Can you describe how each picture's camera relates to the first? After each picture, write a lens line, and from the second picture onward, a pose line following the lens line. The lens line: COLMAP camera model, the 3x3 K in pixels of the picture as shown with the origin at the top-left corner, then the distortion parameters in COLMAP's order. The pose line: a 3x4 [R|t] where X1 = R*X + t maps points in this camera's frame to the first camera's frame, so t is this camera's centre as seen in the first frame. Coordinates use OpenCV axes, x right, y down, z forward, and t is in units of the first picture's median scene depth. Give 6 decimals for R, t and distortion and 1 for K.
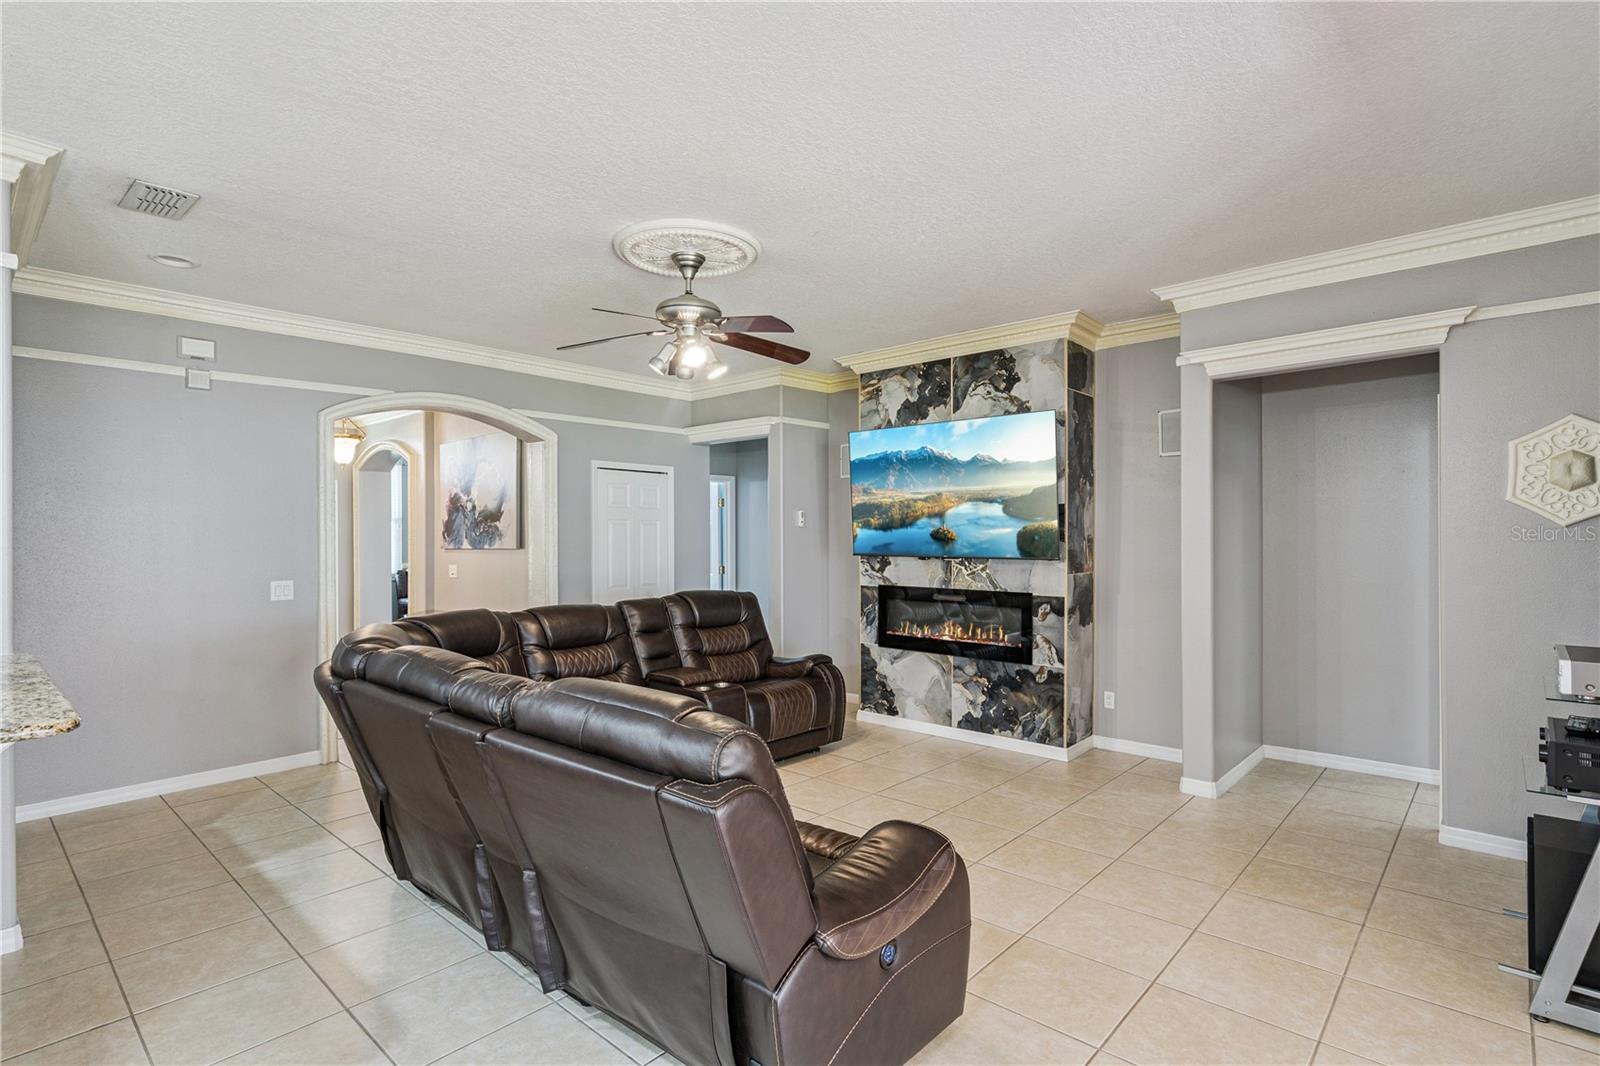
lens RADIAL K [[790.3, 0, 795.2], [0, 790.3, 539.6], [0, 0, 1]] dist [-0.000809, -0.000264]
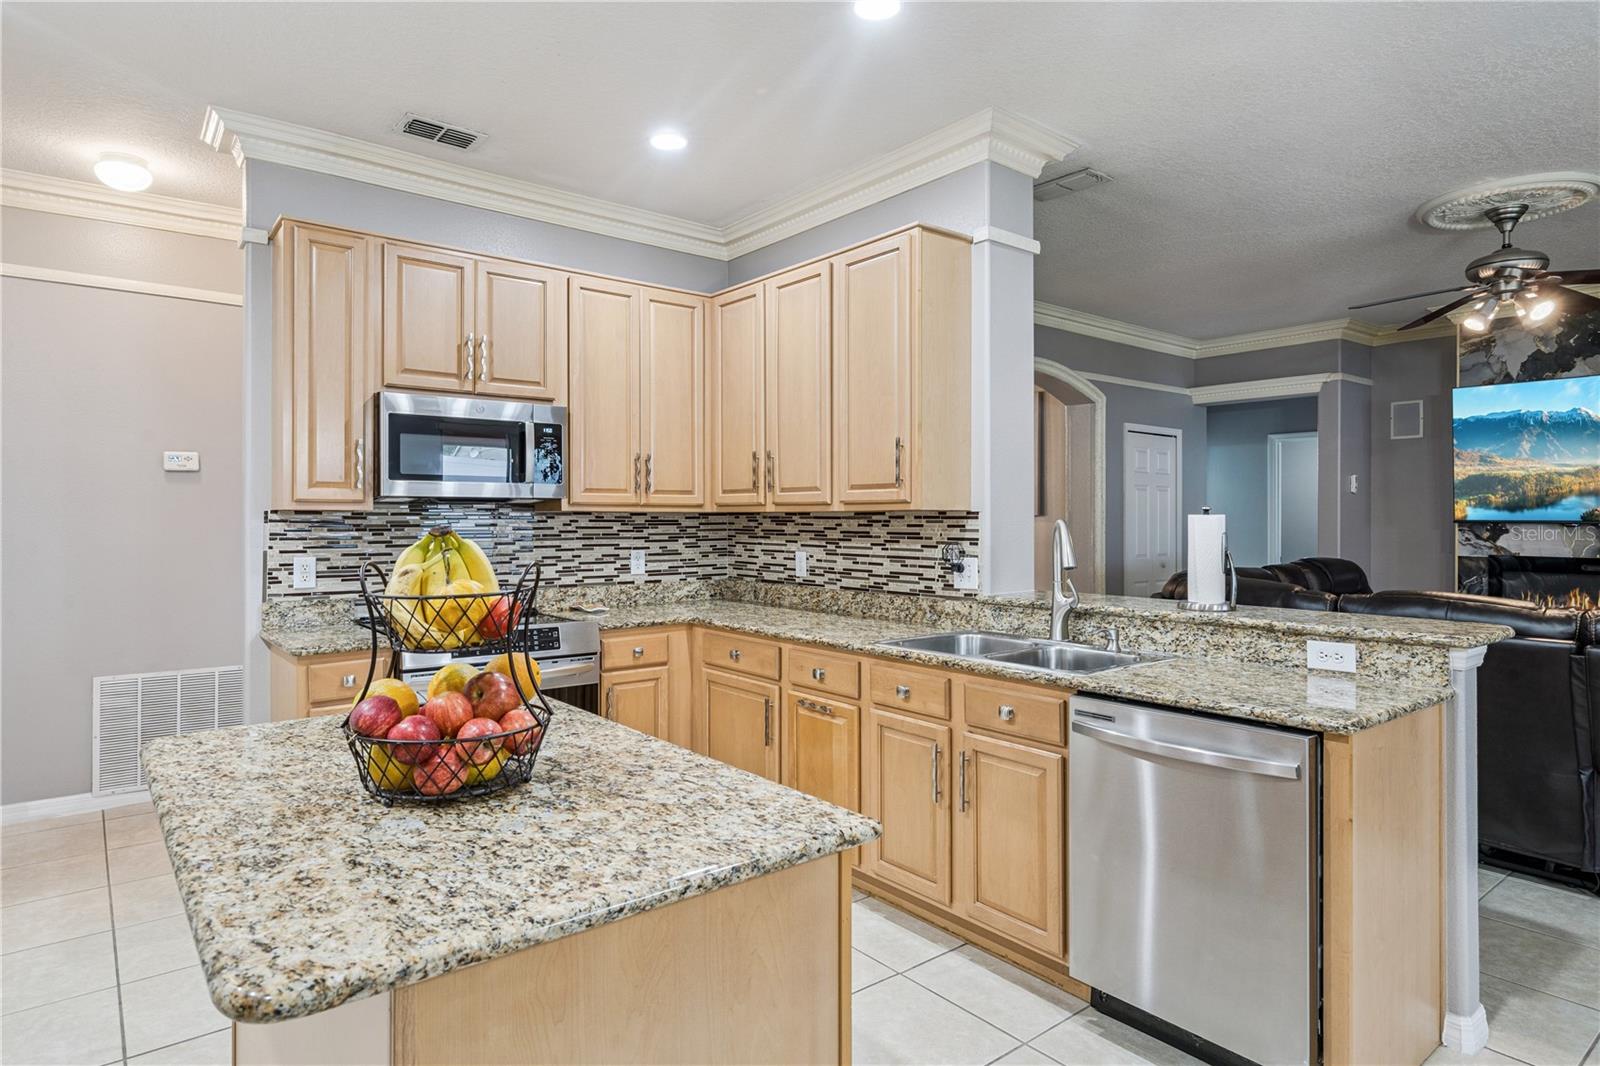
lens RADIAL K [[910.8, 0, 792.1], [0, 910.8, 521.2], [0, 0, 1]] dist [0.001641, 0.000562]
pose [[0.988014, 0.003187, -0.154334, -0.580592], [-0.002694, 0.999991, 0.003405, 0.018496], [0.154343, -0.002948, 0.988013, -0.177283]]
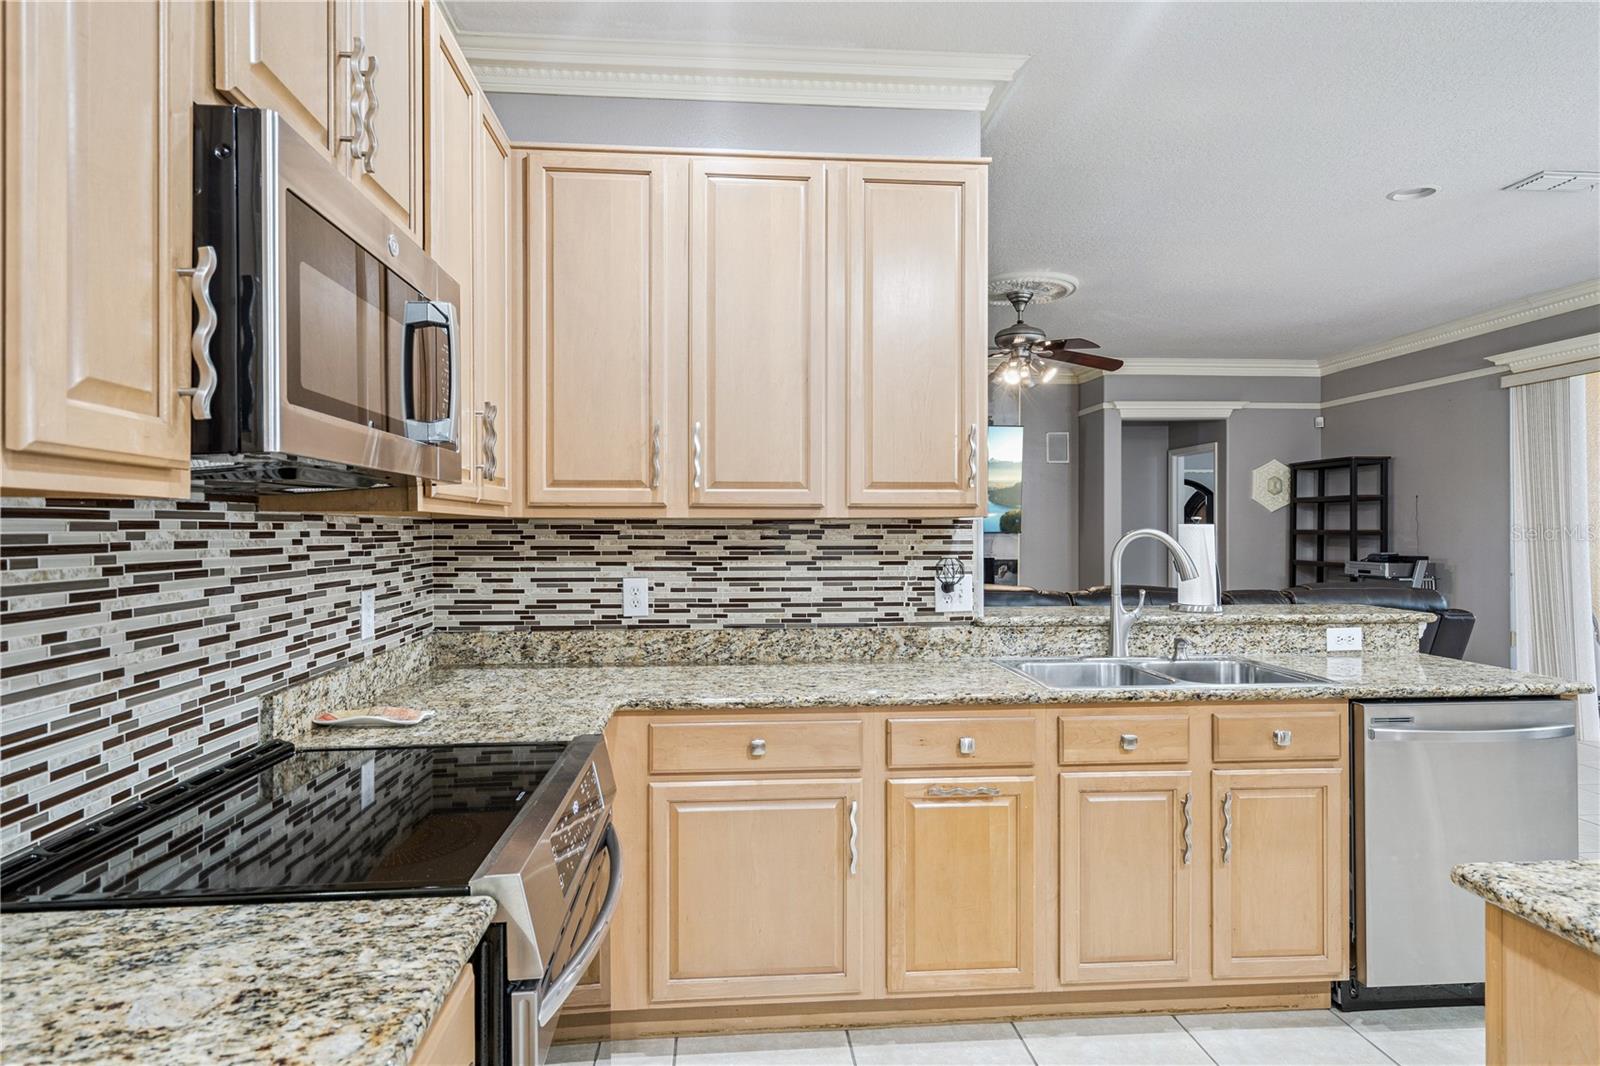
lens RADIAL K [[902.3, 0, 800.0], [0, 902.3, 533.0], [0, 0, 1]] dist [0.002537, 0.000722]
pose [[0.674619, -0.001347, 0.738165, -1.021900], [0.000283, 0.999999, 0.001566, 0.020585], [-0.738166, -0.000847, 0.674618, 0.188856]]
